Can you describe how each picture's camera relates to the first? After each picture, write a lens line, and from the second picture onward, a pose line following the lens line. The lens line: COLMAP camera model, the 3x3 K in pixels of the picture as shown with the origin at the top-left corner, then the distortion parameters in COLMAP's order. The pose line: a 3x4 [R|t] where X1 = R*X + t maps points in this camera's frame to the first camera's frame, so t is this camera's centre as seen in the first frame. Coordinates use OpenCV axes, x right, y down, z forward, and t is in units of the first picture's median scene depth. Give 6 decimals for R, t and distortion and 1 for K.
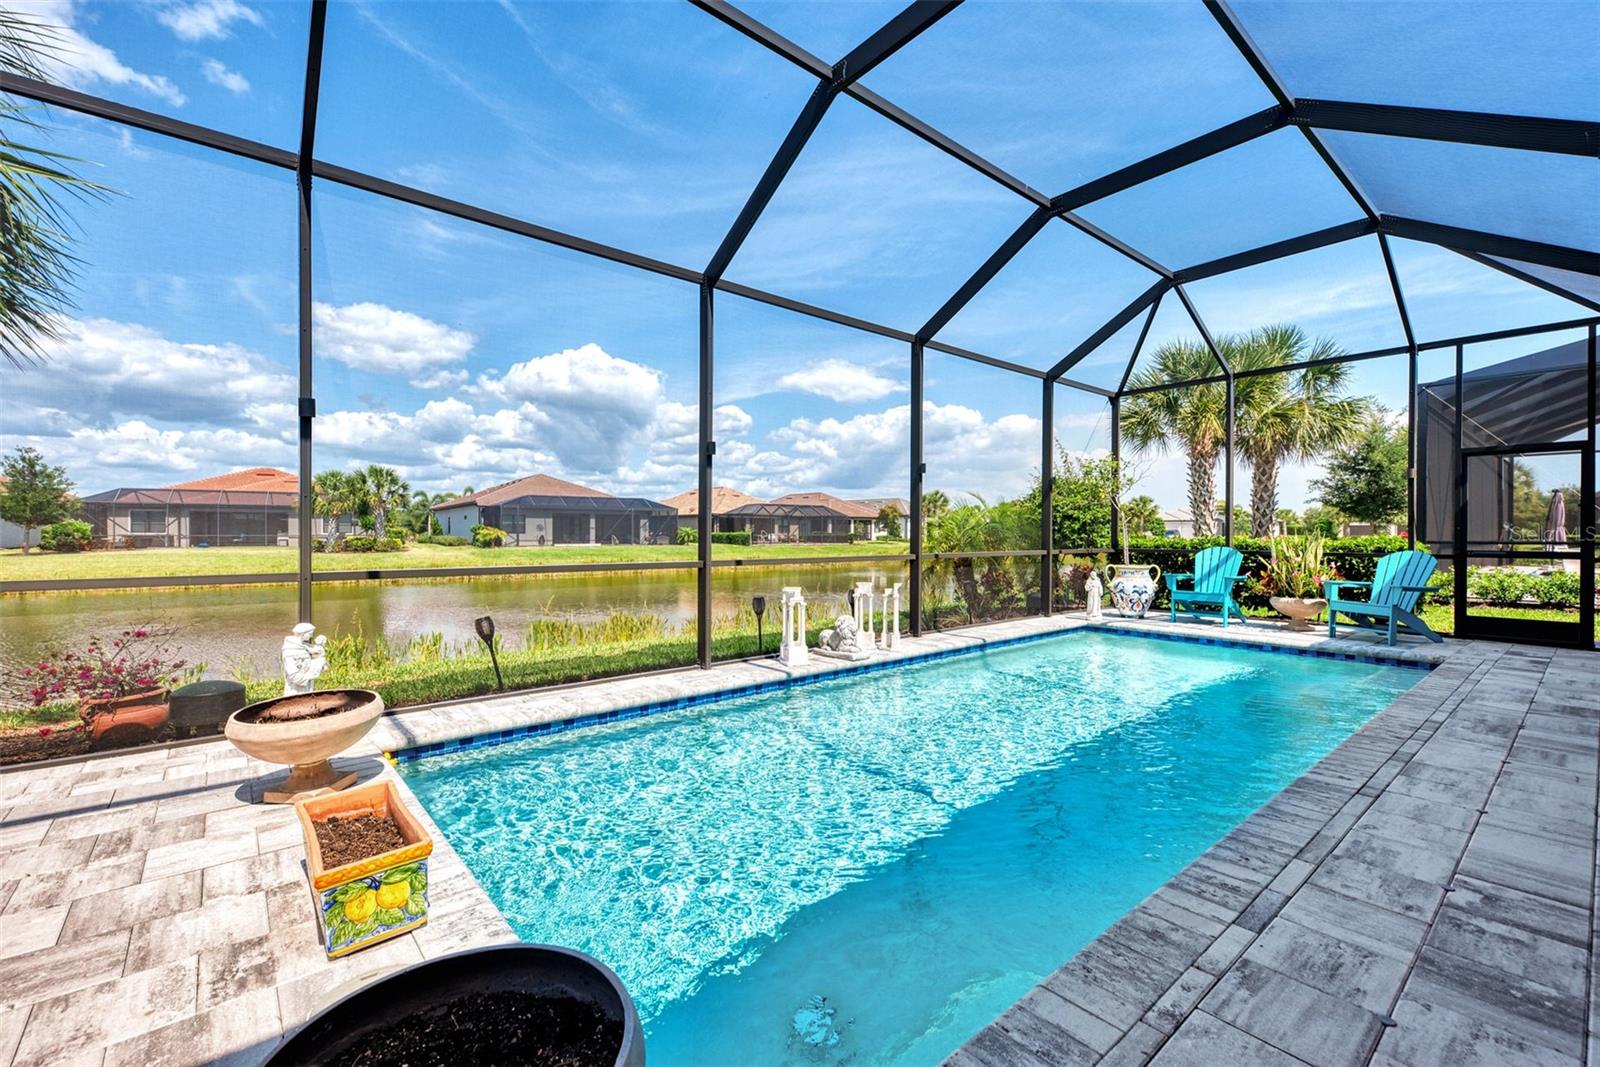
lens RADIAL K [[679.3, 0, 803.4], [0, 679.3, 541.5], [0, 0, 1]] dist [0.003732, -0.002318]
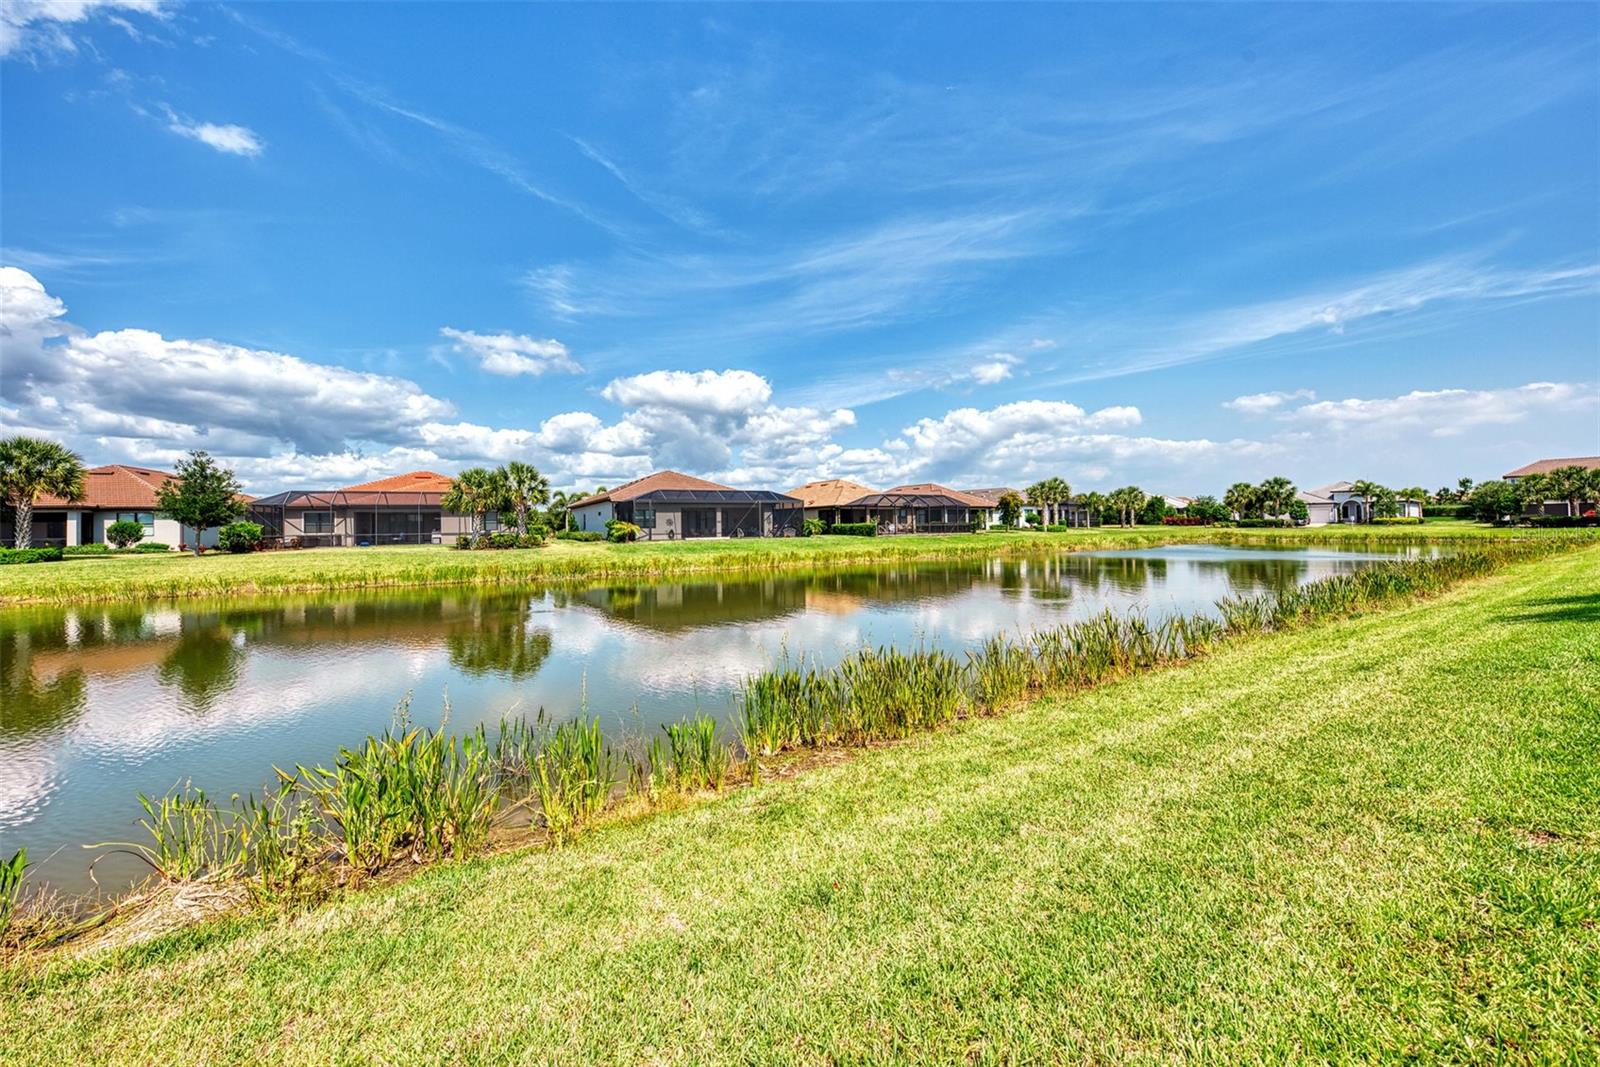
lens RADIAL K [[599.9, 0, 804.8], [0, 599.9, 522.0], [0, 0, 1]] dist [-0.007844, -0.000889]
pose [[0.992169, -0.018603, -0.123509, -0.104996], [0.016172, 0.999656, -0.020651, 0.001797], [0.123850, 0.018492, 0.992129, 0.187839]]
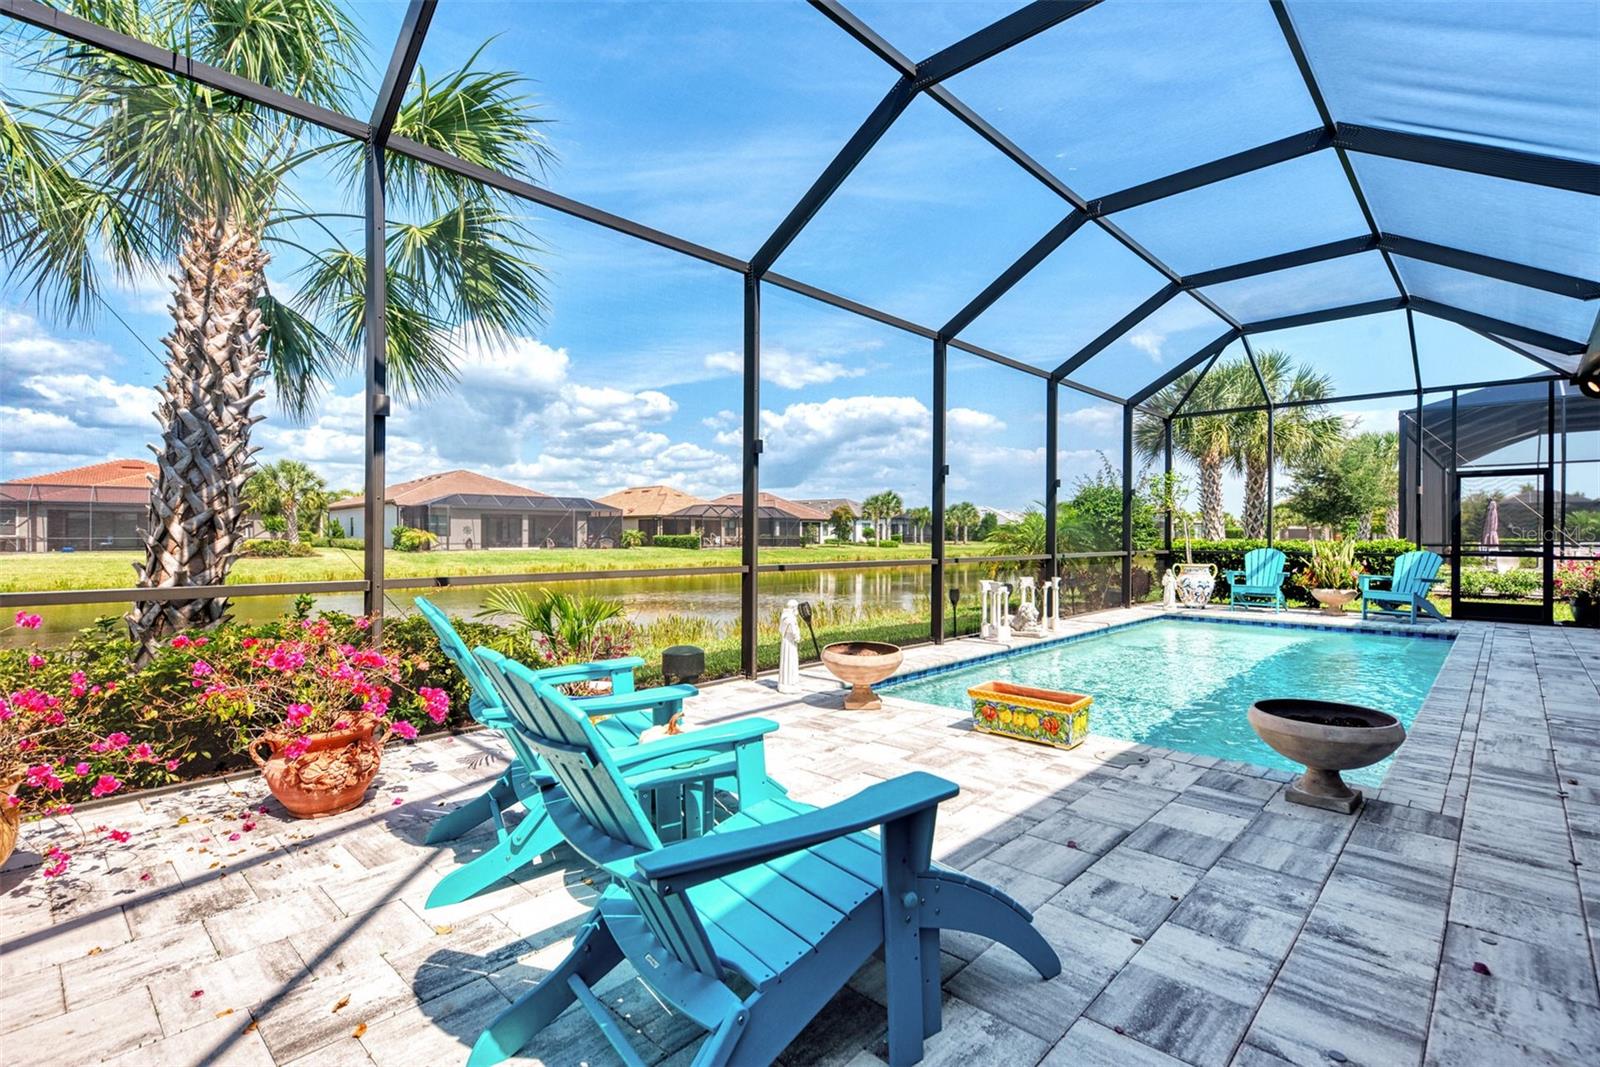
lens RADIAL K [[748.1, 0, 803.2], [0, 748.1, 542.9], [0, 0, 1]] dist [0.004373, 0.001865]
pose [[0.993608, 0.000099, 0.112889, -0.076988], [0.000259, 0.999995, -0.003157, 0.000445], [-0.112889, 0.003166, 0.993603, -0.049651]]
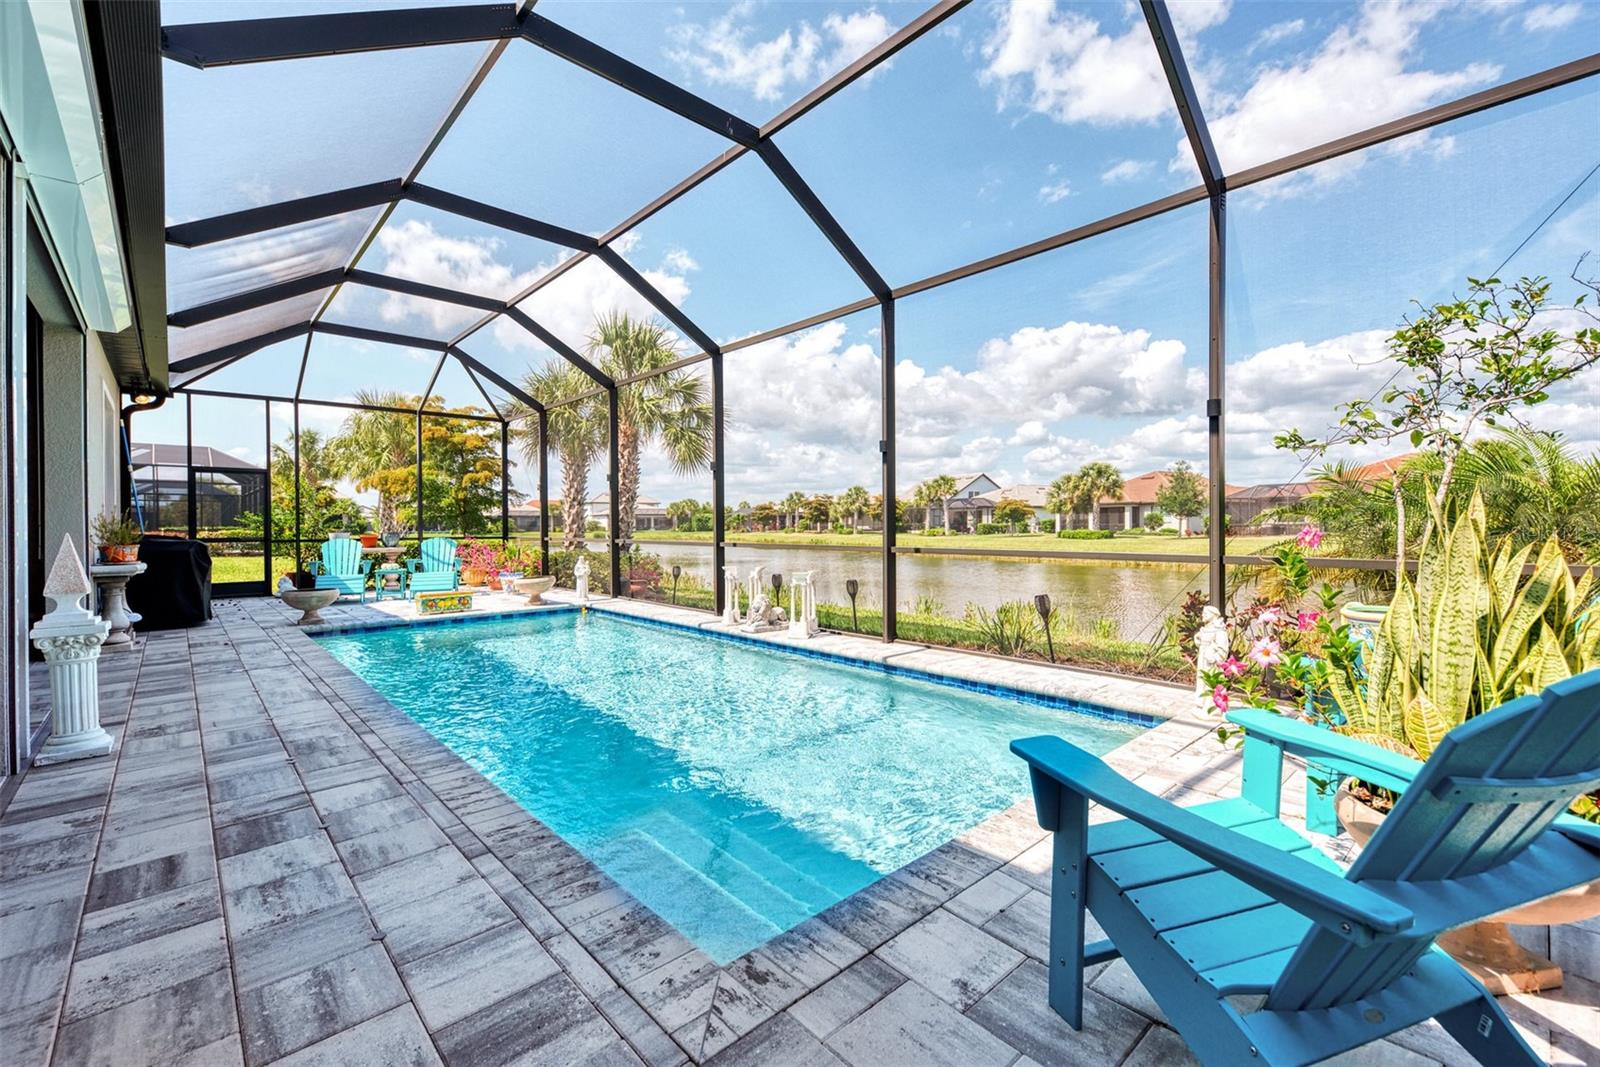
lens RADIAL K [[679.3, 0, 799.4], [0, 679.3, 532.7], [0, 0, 1]] dist [0.003732, -0.002318]
pose [[0.027189, 0.010749, -0.999573, 0.184571], [-0.006643, 0.999922, 0.010572, -0.001397], [0.999608, 0.006353, 0.027258, 0.156473]]
